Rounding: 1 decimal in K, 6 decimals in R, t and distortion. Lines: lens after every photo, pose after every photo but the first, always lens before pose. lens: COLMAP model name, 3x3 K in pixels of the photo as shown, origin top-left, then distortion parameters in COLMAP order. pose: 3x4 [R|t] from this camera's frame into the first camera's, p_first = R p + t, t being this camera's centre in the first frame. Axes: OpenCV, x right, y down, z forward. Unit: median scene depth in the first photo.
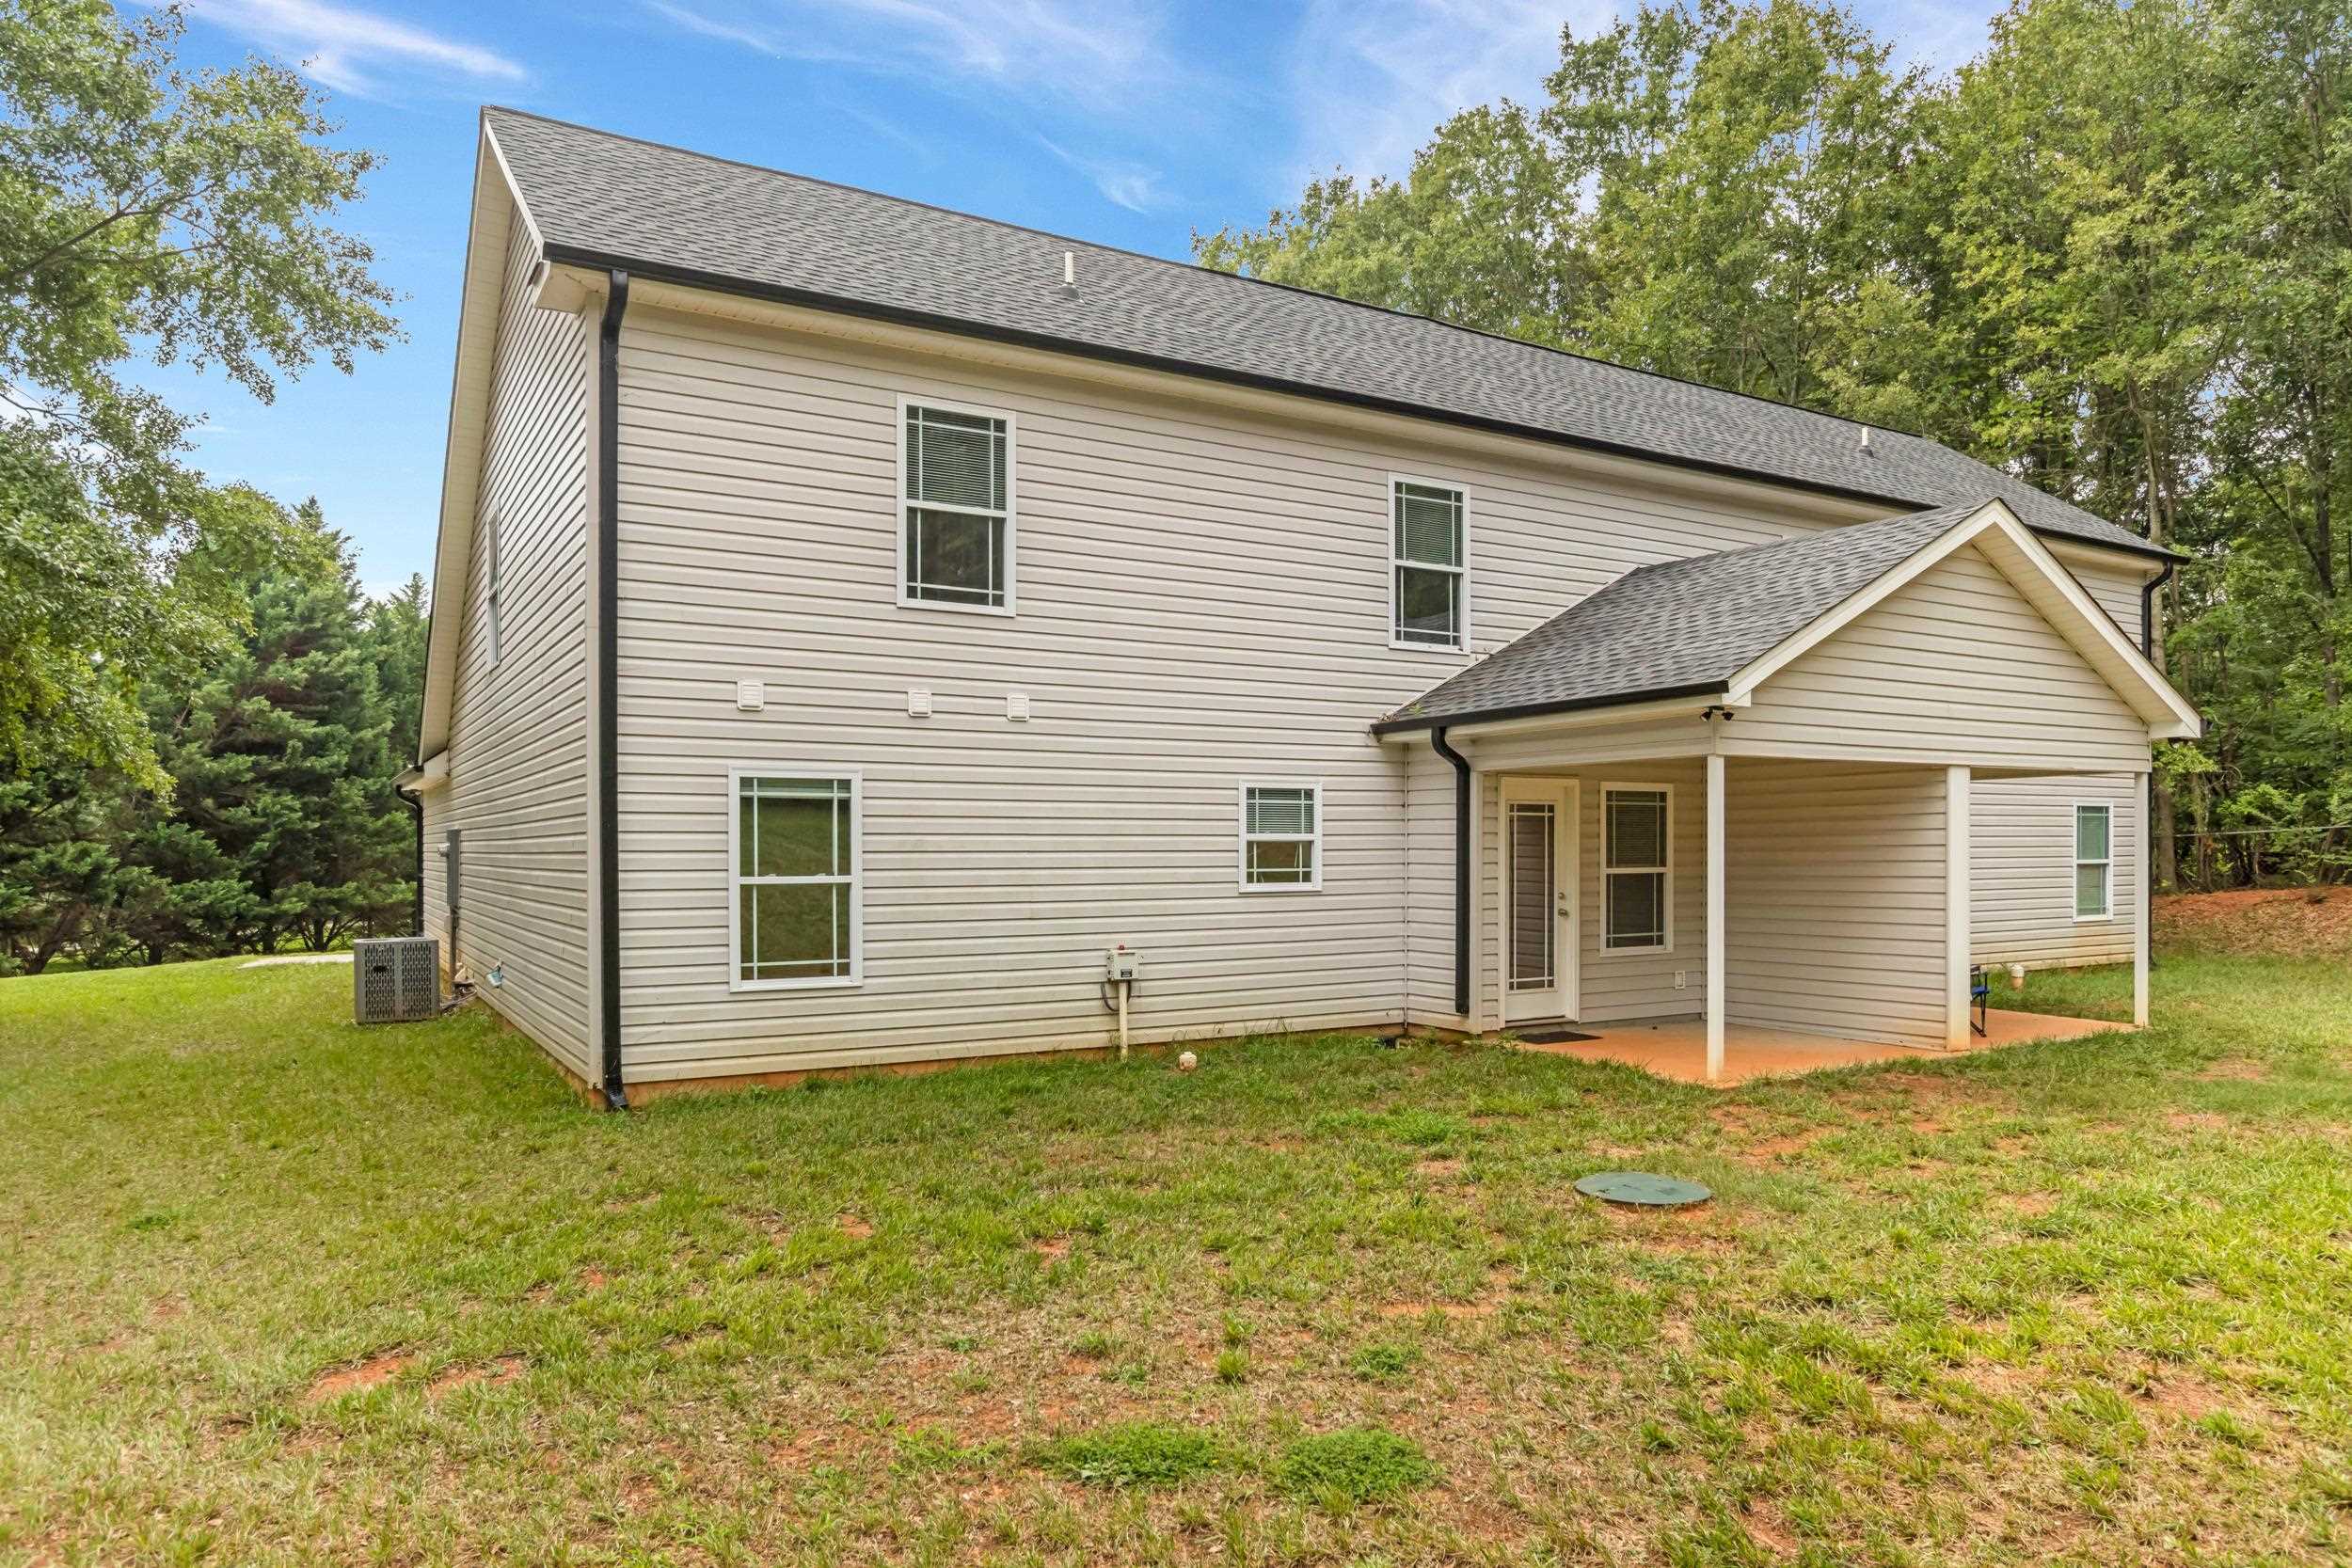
lens RADIAL K [[1460.5, 0, 1212.2], [0, 1460.5, 849.4], [0, 0, 1]] dist [-0.001958, 0.000077]
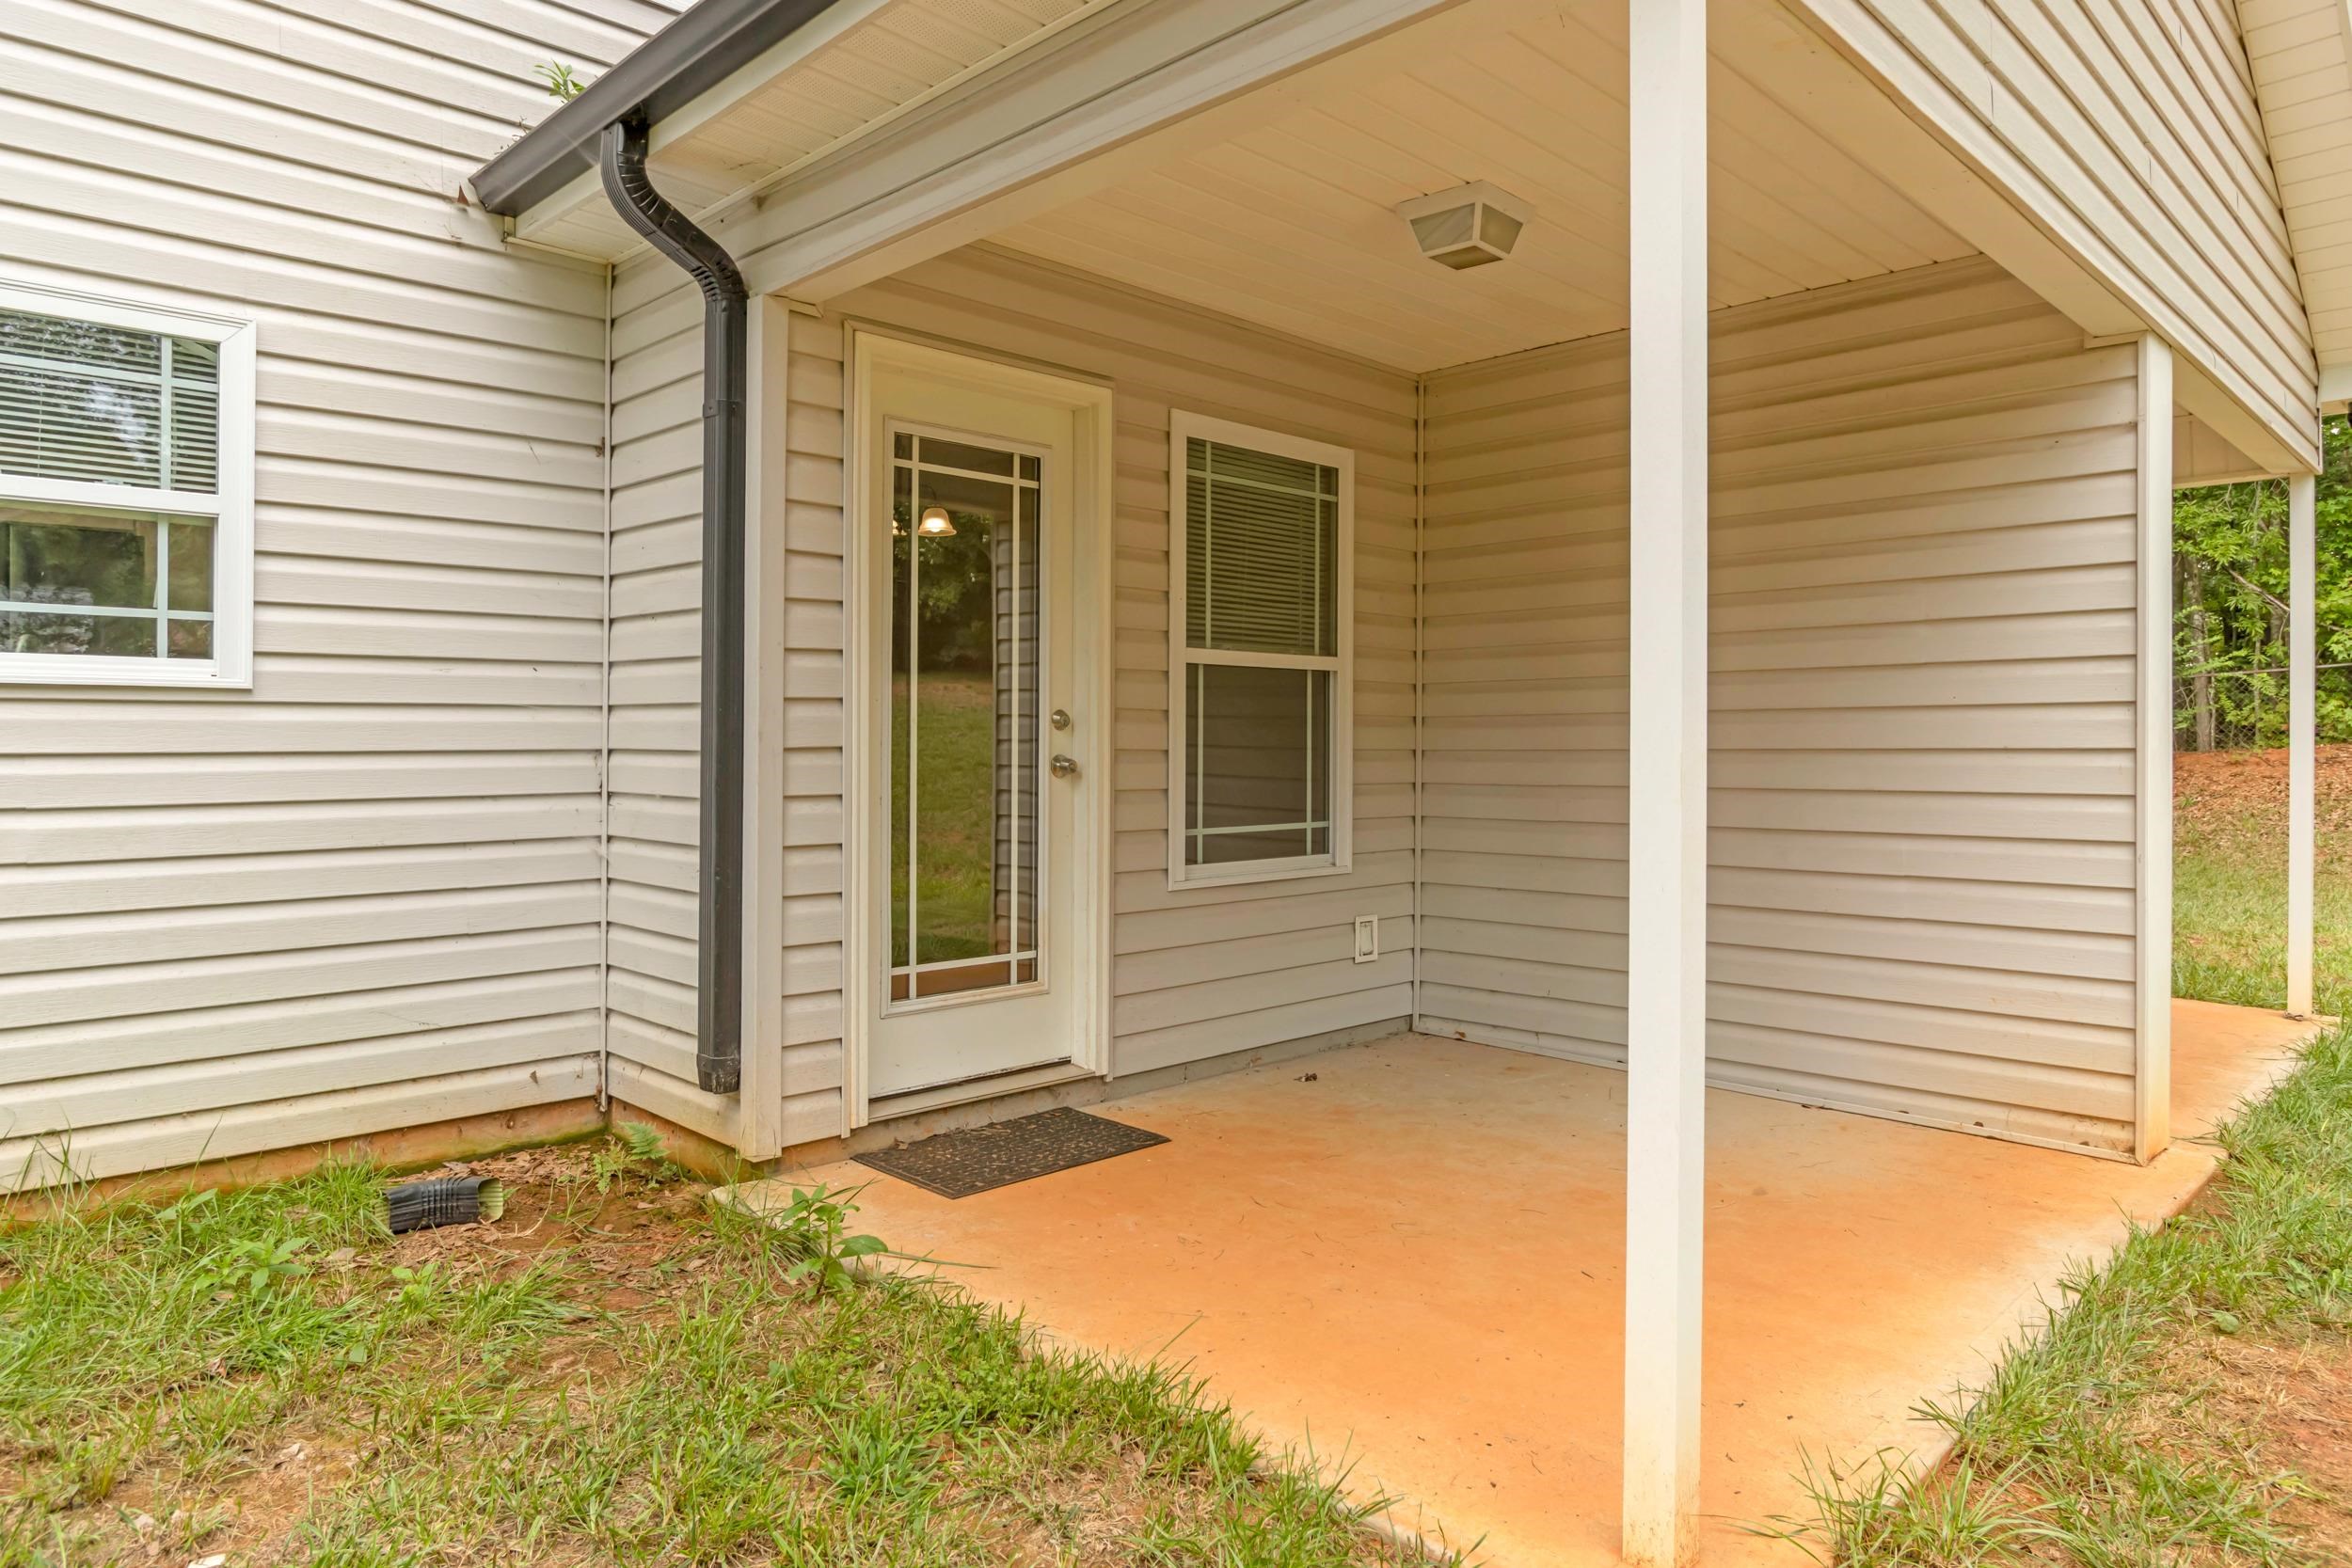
lens RADIAL K [[1460.5, 0, 1174.5], [0, 1460.5, 771.7], [0, 0, 1]] dist [-0.001958, 0.000077]
pose [[0.974048, -0.000699, 0.226341, 0.187326], [-0.002070, 0.999926, 0.011996, 0.040469], [-0.226332, -0.012153, 0.973974, 0.655260]]
